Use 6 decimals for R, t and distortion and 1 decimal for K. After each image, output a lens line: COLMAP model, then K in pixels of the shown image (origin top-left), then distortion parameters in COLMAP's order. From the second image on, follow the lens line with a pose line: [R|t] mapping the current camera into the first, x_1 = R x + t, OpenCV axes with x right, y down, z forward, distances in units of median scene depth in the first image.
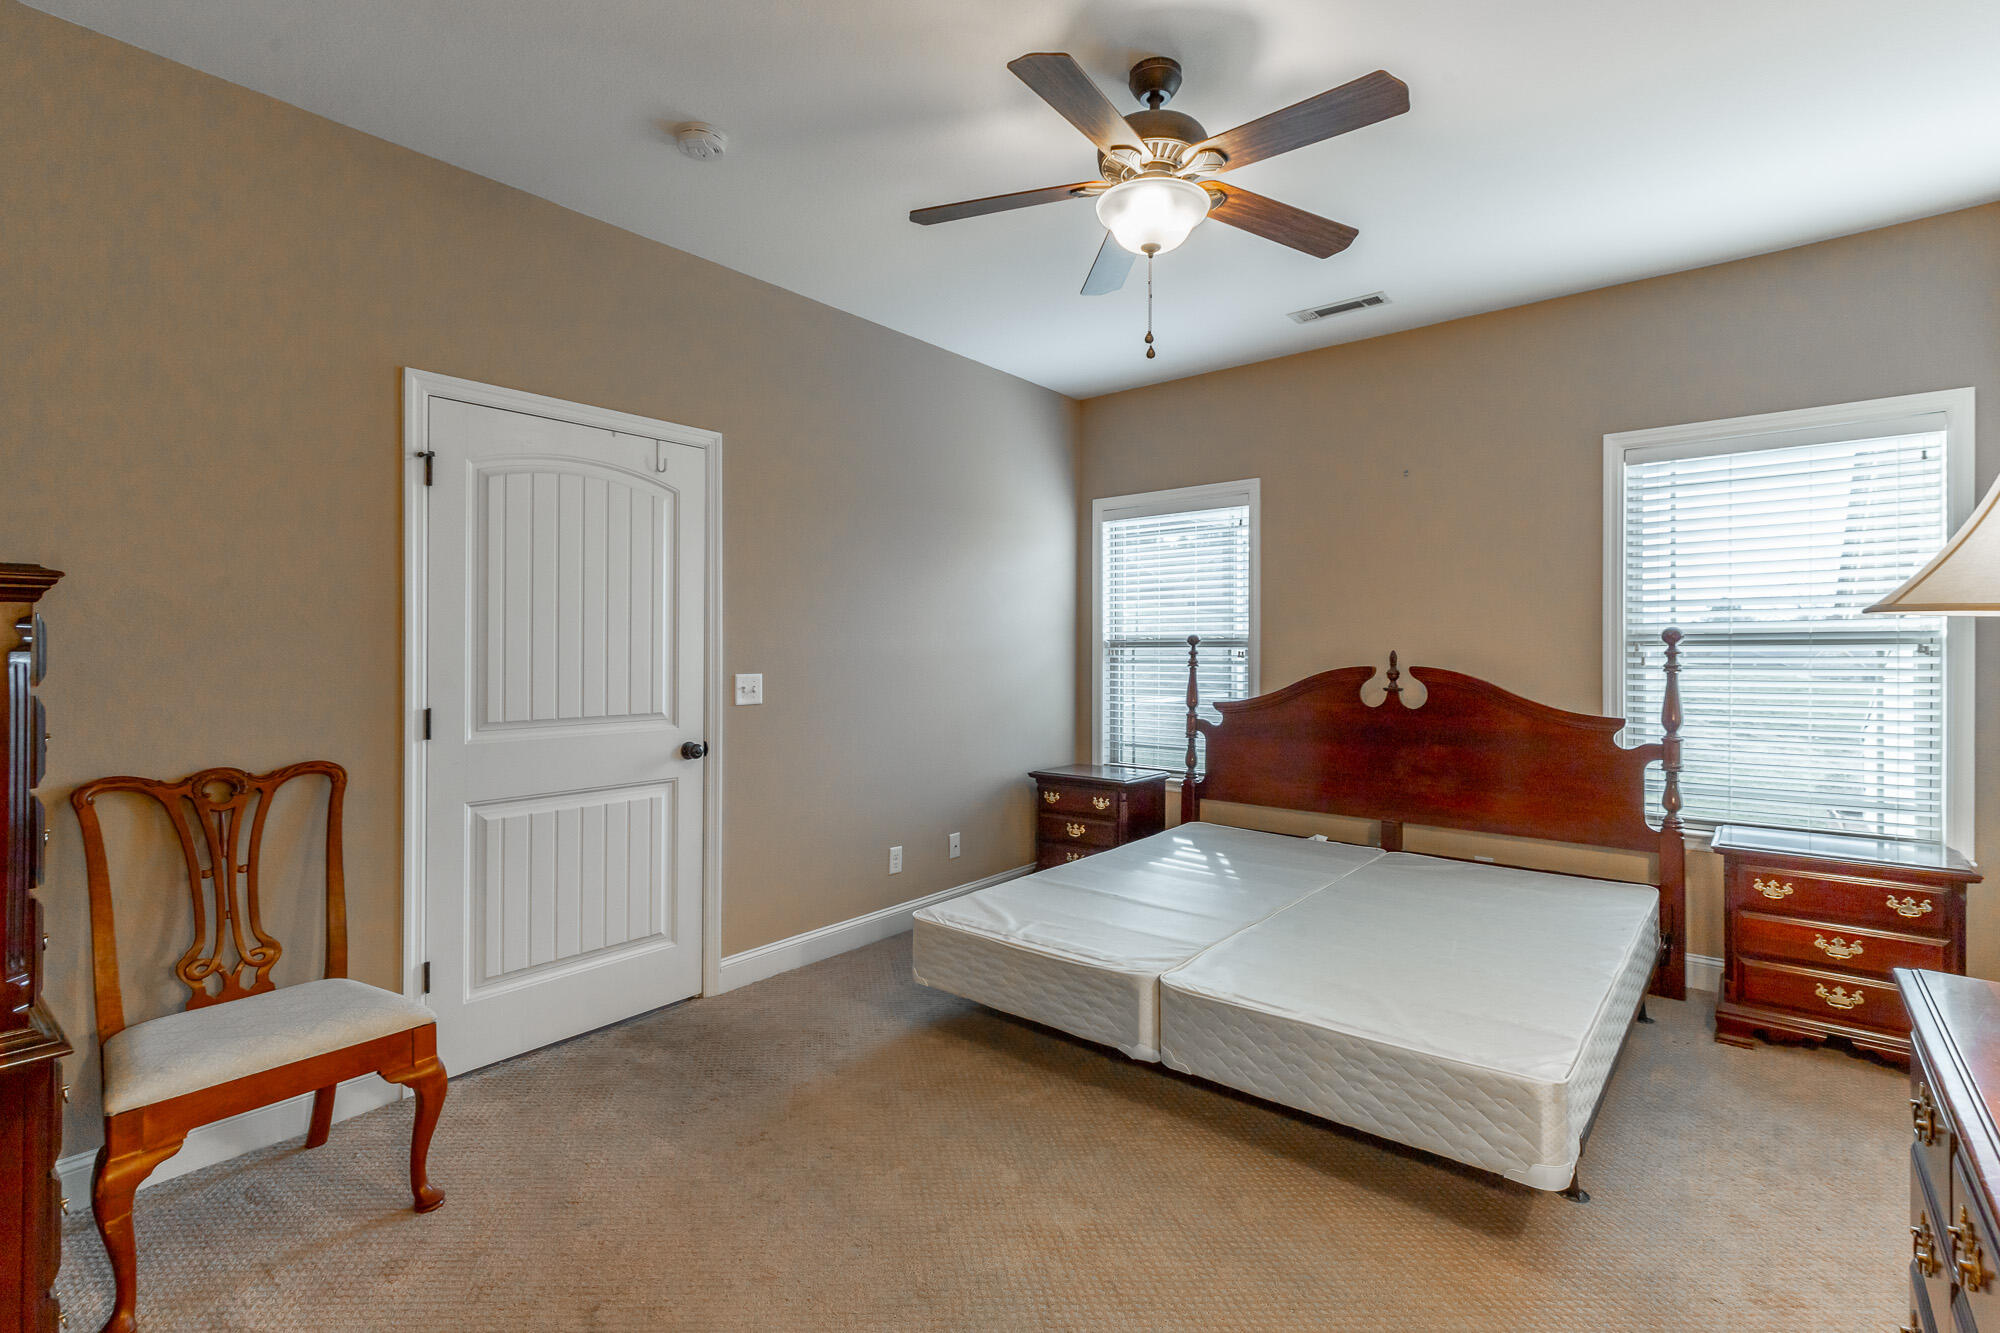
lens RADIAL K [[913.0, 0, 998.4], [0, 913.0, 654.4], [0, 0, 1]] dist [0.016911, -0.000189]
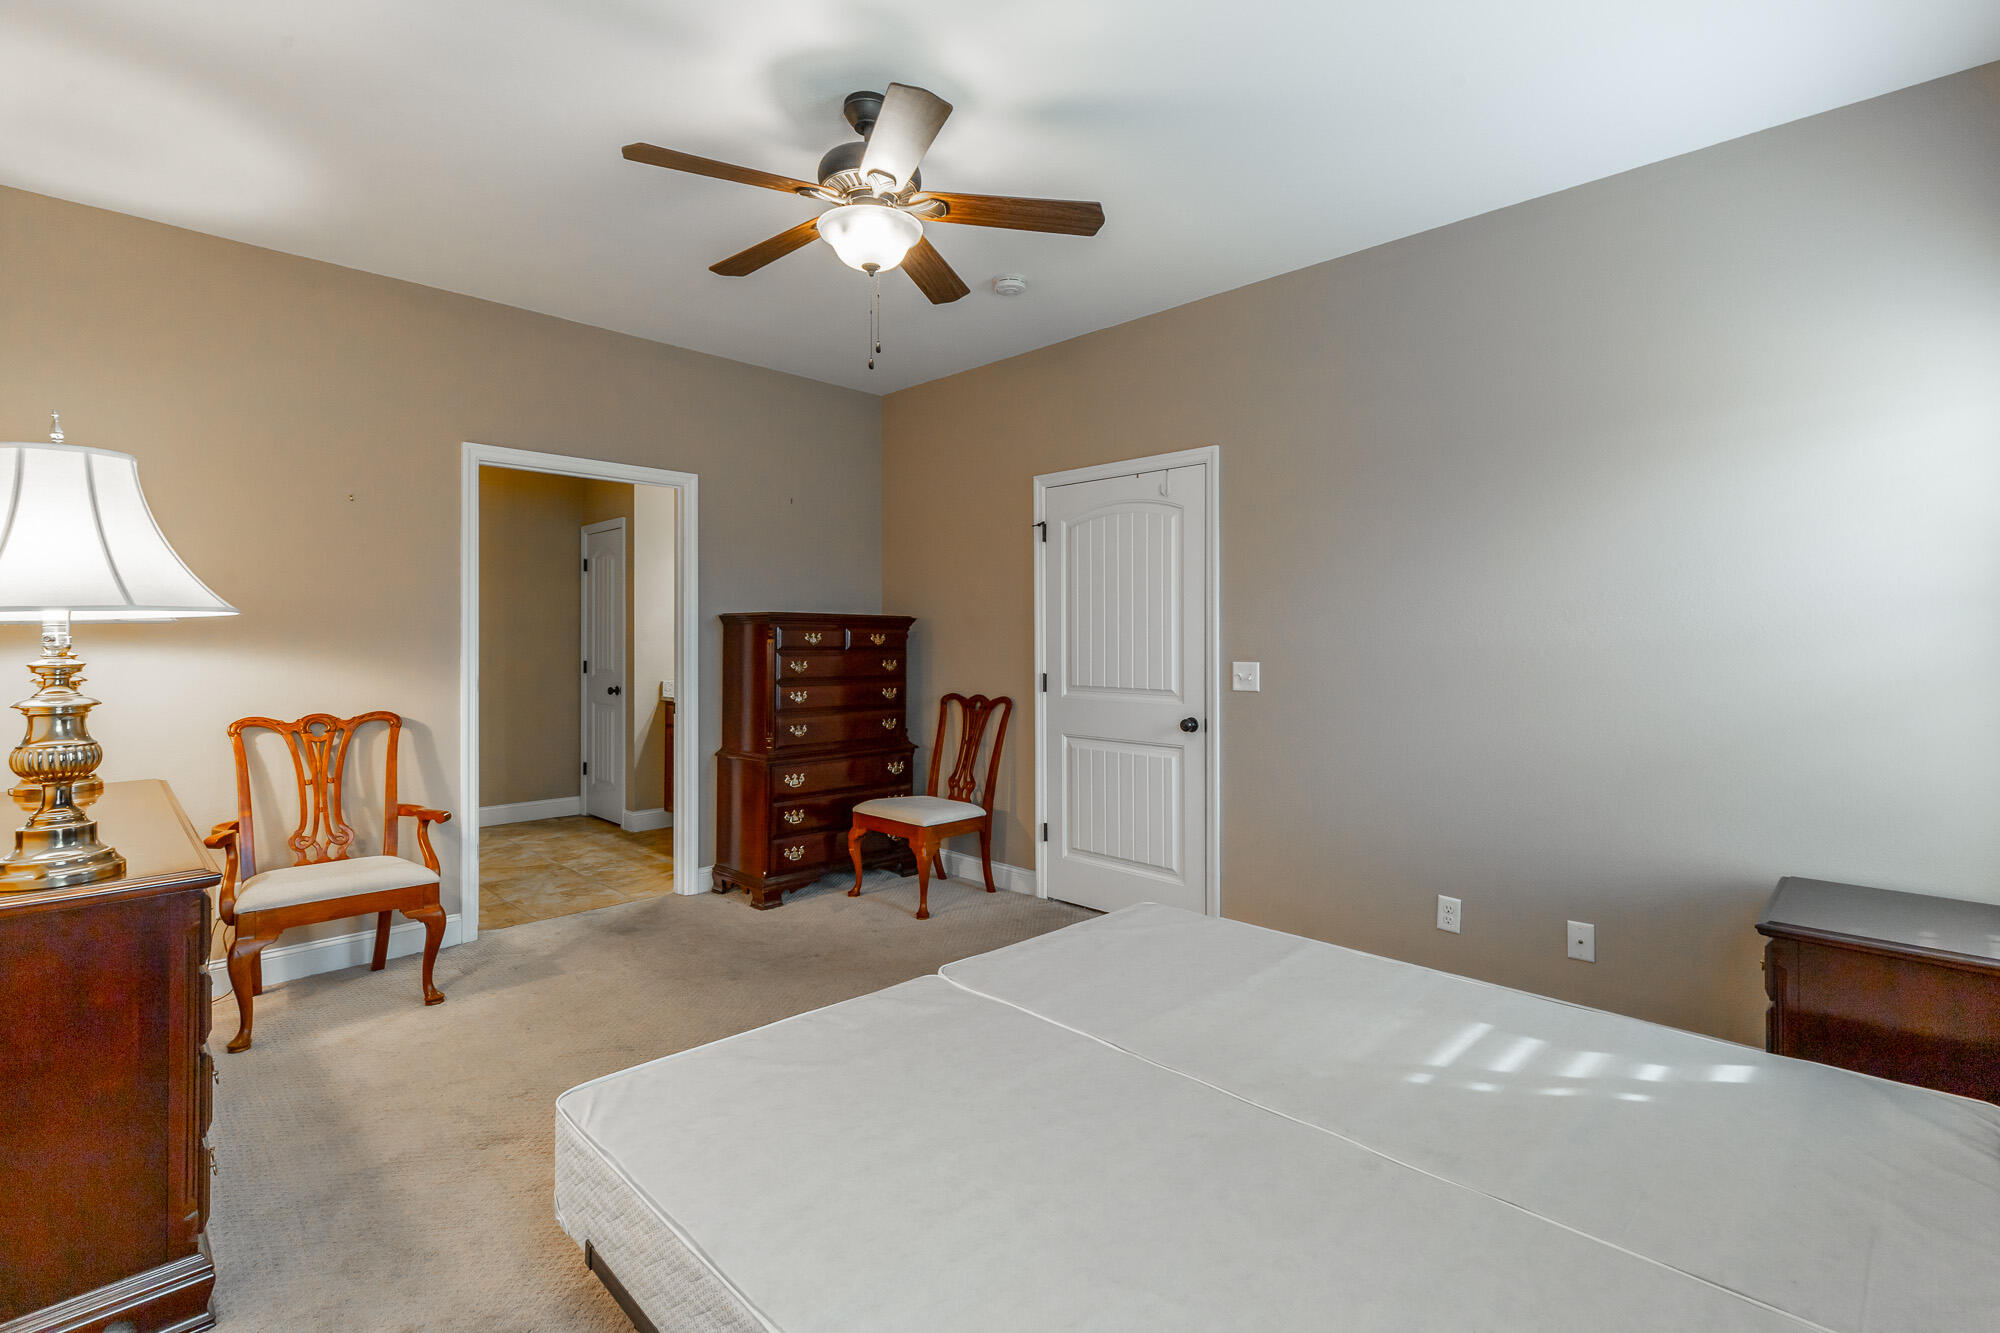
lens RADIAL K [[913.0, 0, 997.1], [0, 913.0, 652.1], [0, 0, 1]] dist [0.016911, -0.000189]
pose [[-0.089532, 0.014979, -0.995871, 0.878994], [-0.010681, 0.999815, 0.015998, -0.004985], [0.995927, 0.012069, -0.089355, 0.877901]]
